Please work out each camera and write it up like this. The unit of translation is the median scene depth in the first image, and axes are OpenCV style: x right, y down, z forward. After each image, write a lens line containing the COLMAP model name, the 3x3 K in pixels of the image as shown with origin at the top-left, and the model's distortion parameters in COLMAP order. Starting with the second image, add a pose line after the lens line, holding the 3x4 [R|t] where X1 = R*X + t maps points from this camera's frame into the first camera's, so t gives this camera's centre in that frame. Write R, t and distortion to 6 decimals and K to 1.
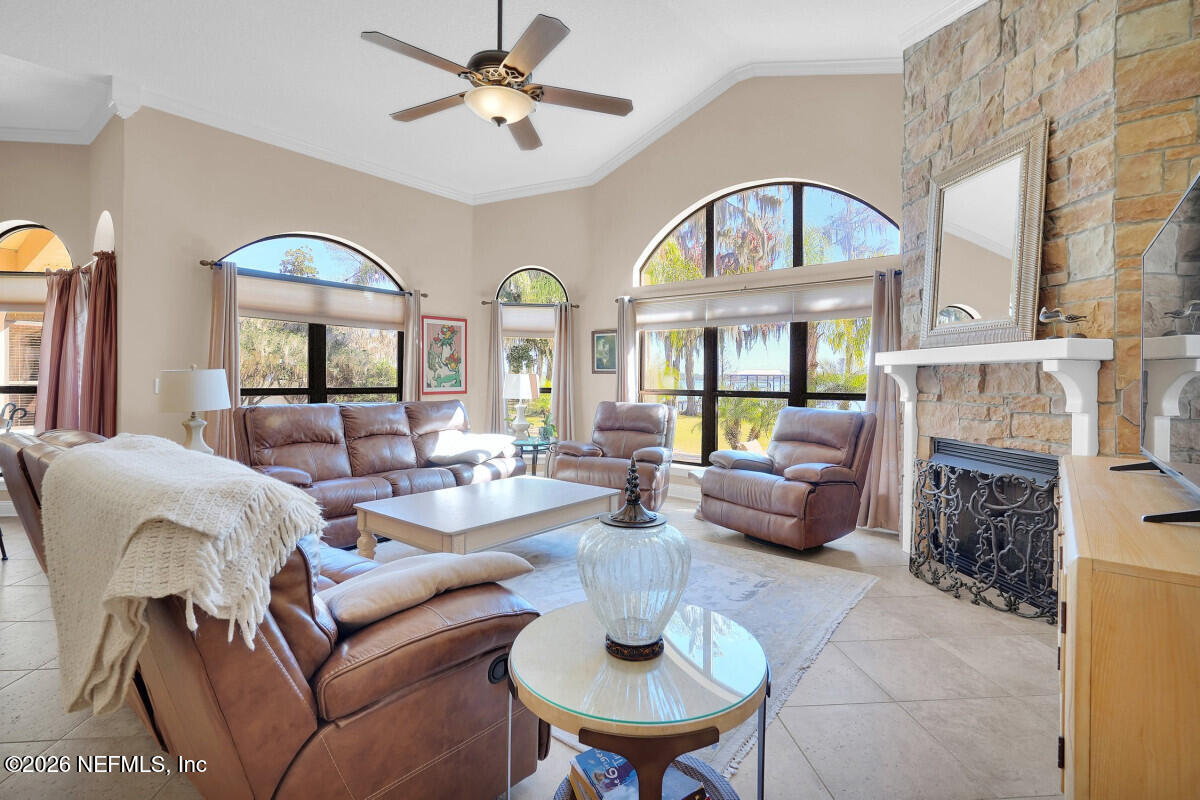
lens RADIAL K [[558.3, 0, 608.3], [0, 558.3, 388.0], [0, 0, 1]] dist [-0.005033, 0.000461]
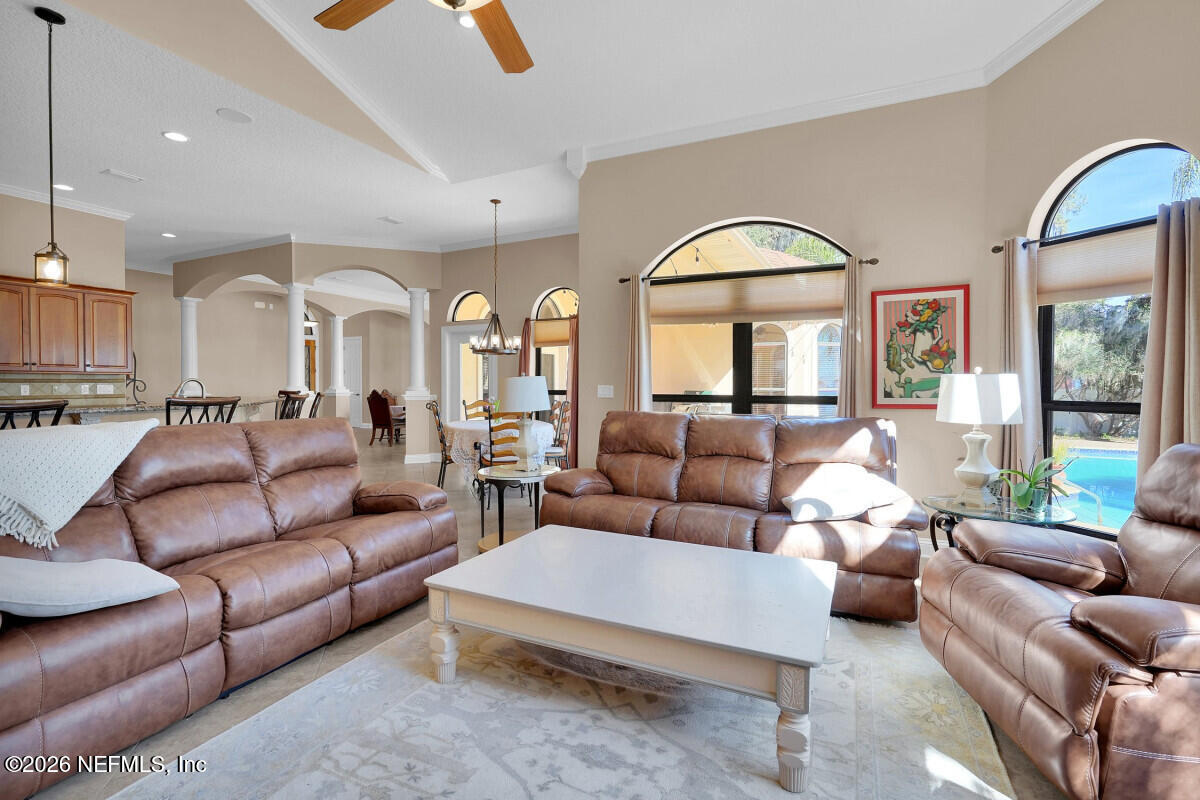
lens RADIAL K [[558.3, 0, 598.9], [0, 558.3, 393.1], [0, 0, 1]] dist [-0.005033, 0.000461]
pose [[0.225873, 0.004829, -0.974145, 0.279959], [-0.016789, 0.999858, 0.001063, -0.001565], [0.974012, 0.016115, 0.225922, 0.573021]]
